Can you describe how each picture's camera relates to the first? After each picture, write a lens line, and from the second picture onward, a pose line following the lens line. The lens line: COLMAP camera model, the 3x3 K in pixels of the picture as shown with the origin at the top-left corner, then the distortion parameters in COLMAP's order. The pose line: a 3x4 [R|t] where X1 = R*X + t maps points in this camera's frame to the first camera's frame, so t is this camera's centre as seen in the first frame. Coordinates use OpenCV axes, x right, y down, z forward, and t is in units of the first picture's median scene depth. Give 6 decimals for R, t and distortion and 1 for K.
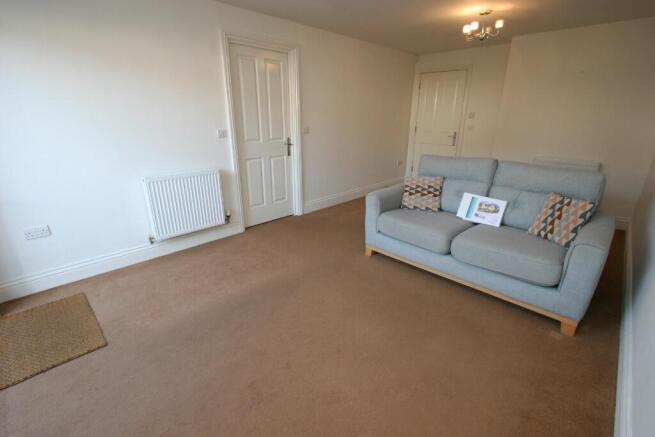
lens RADIAL K [[299.2, 0, 326.8], [0, 299.2, 217.4], [0, 0, 1]] dist [-0.004947, 0.001049]
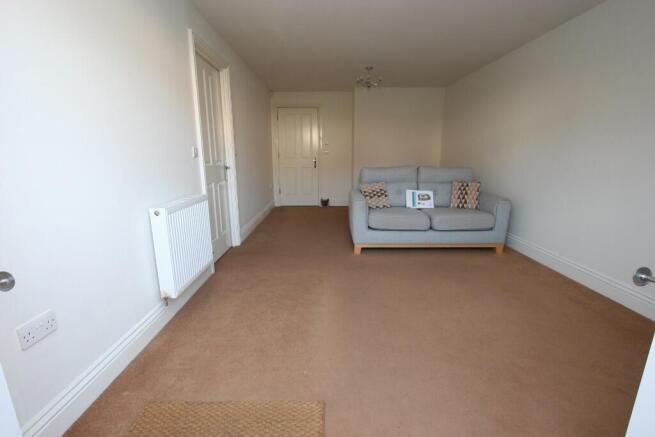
lens RADIAL K [[299.2, 0, 326.5], [0, 299.2, 221.7], [0, 0, 1]] dist [-0.004947, 0.001049]
pose [[0.718237, -0.161216, 0.676864, -0.796100], [0.229982, 0.973118, -0.012262, -0.006434], [-0.656691, 0.164474, 0.736006, 0.236484]]
